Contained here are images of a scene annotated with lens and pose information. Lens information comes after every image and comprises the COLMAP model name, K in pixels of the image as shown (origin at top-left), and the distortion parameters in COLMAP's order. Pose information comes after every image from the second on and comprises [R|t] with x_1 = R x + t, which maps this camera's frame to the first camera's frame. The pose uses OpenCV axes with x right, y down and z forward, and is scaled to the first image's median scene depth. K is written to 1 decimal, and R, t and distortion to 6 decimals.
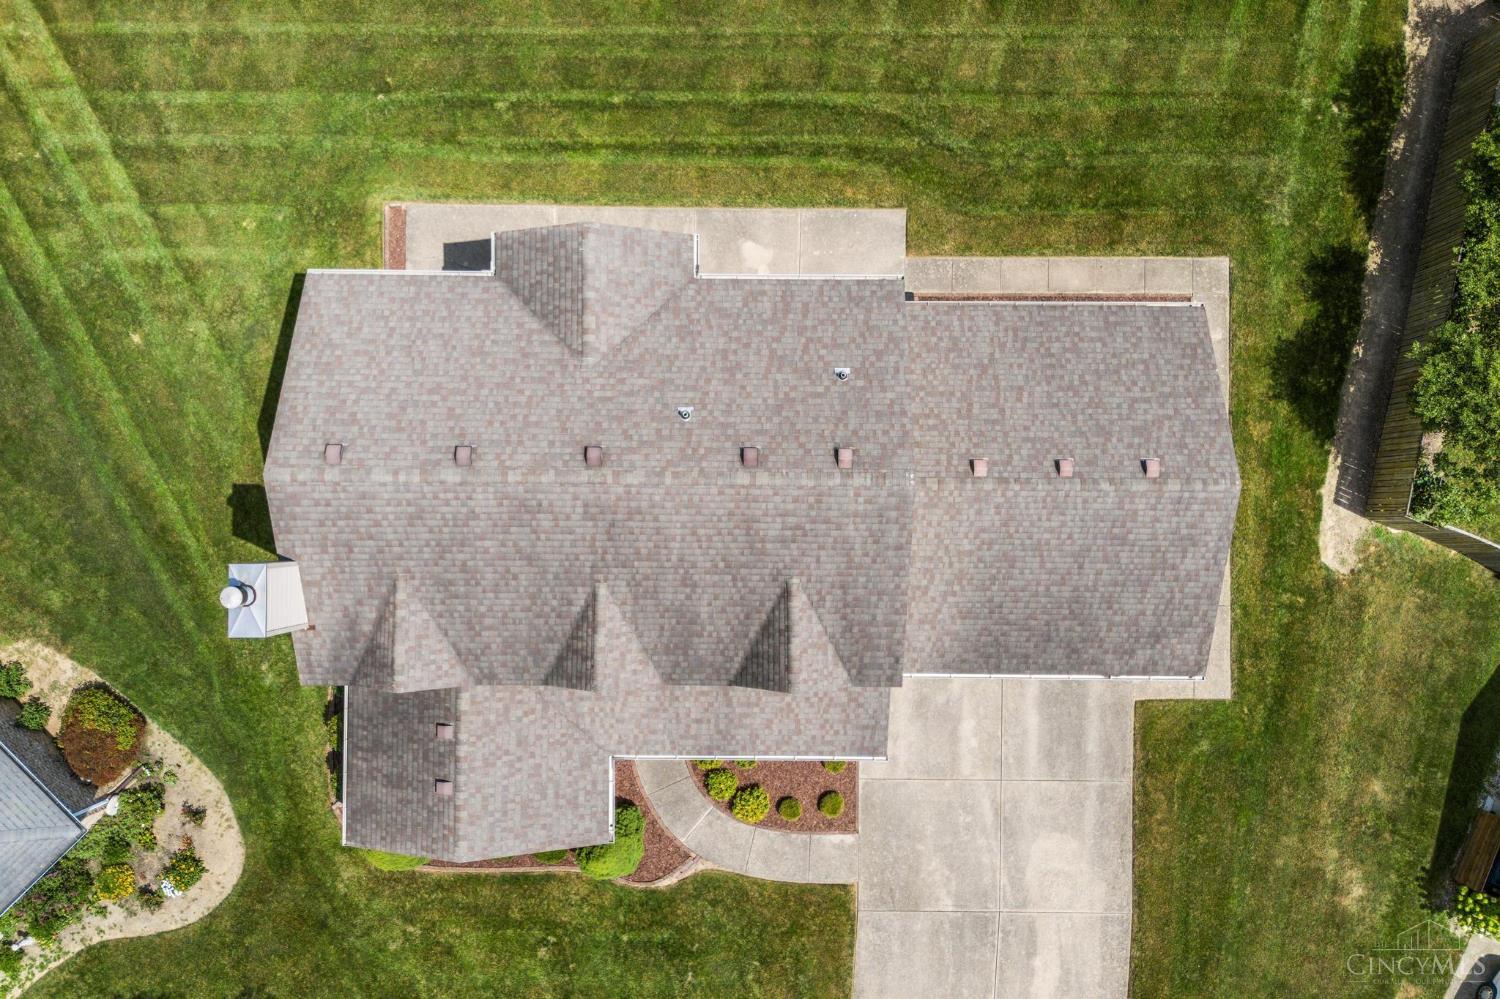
lens RADIAL K [[1120.6, 0, 750.2], [0, 1120.6, 495.8], [0, 0, 1]] dist [0.053164, -0.051682]
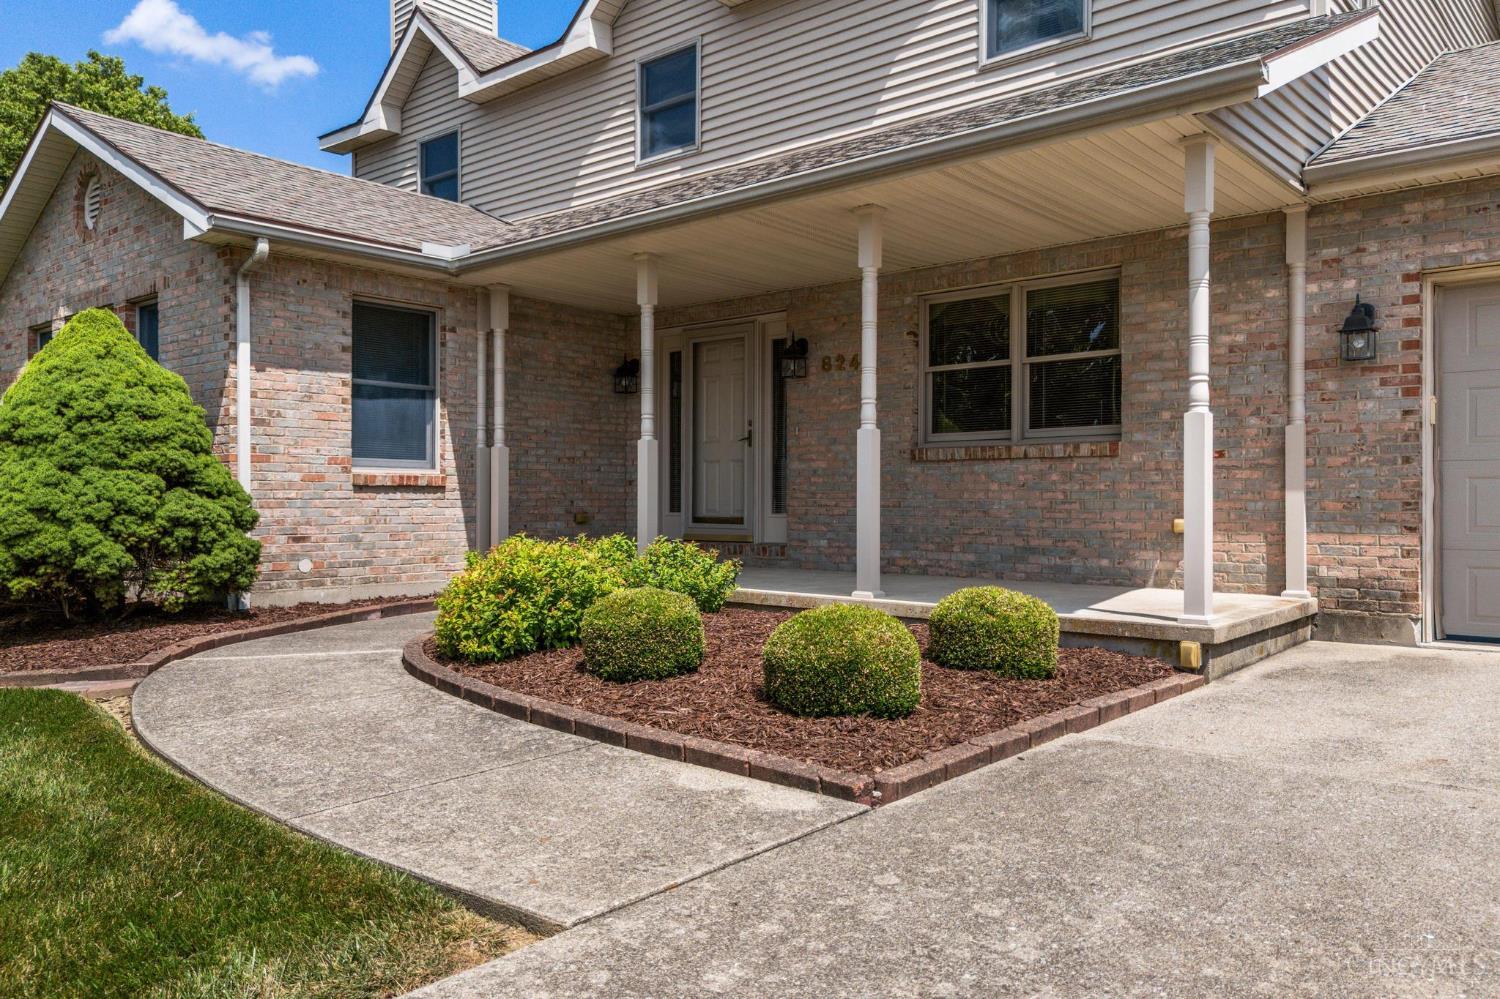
lens RADIAL K [[1120.6, 0, 757.3], [0, 1120.6, 504.7], [0, 0, 1]] dist [0.053164, -0.051682]
pose [[0.762938, 0.002088, -0.646468, 0.164676], [-0.646343, 0.022395, -0.762719, 0.398663], [0.012885, 0.999747, 0.018435, 0.964742]]
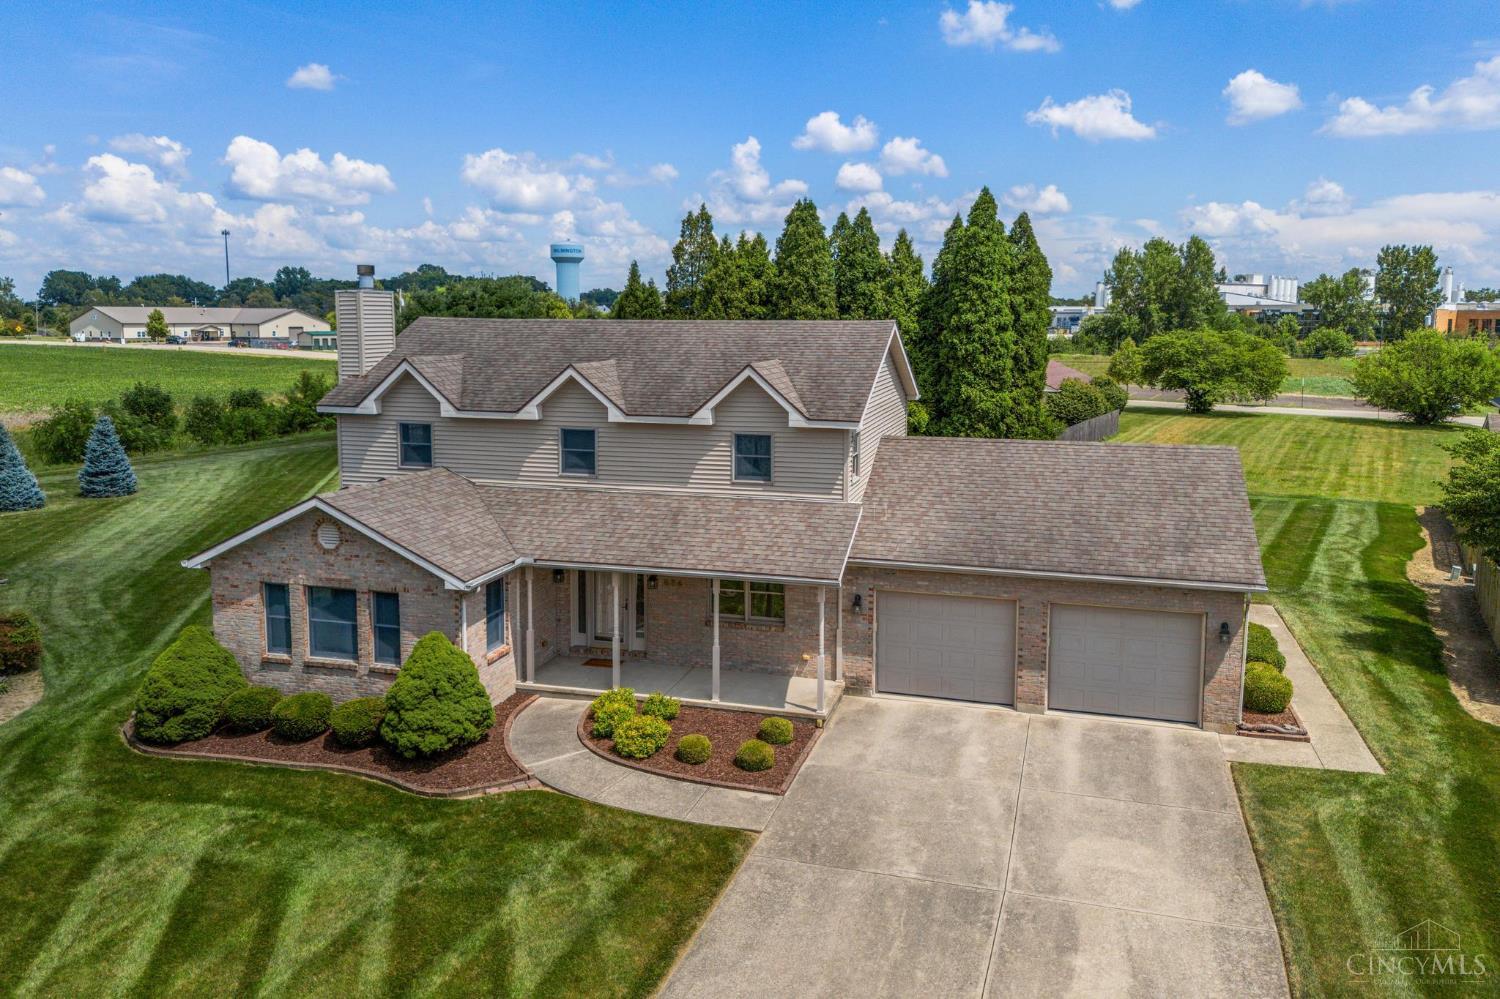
lens RADIAL K [[1120.6, 0, 759.9], [0, 1120.6, 427.7], [0, 0, 1]] dist [0.053164, -0.051682]
pose [[0.963855, 0.026719, -0.265082, 0.244883], [-0.266354, 0.119738, -0.956409, 0.880291], [0.006186, 0.992446, 0.122527, 0.717906]]
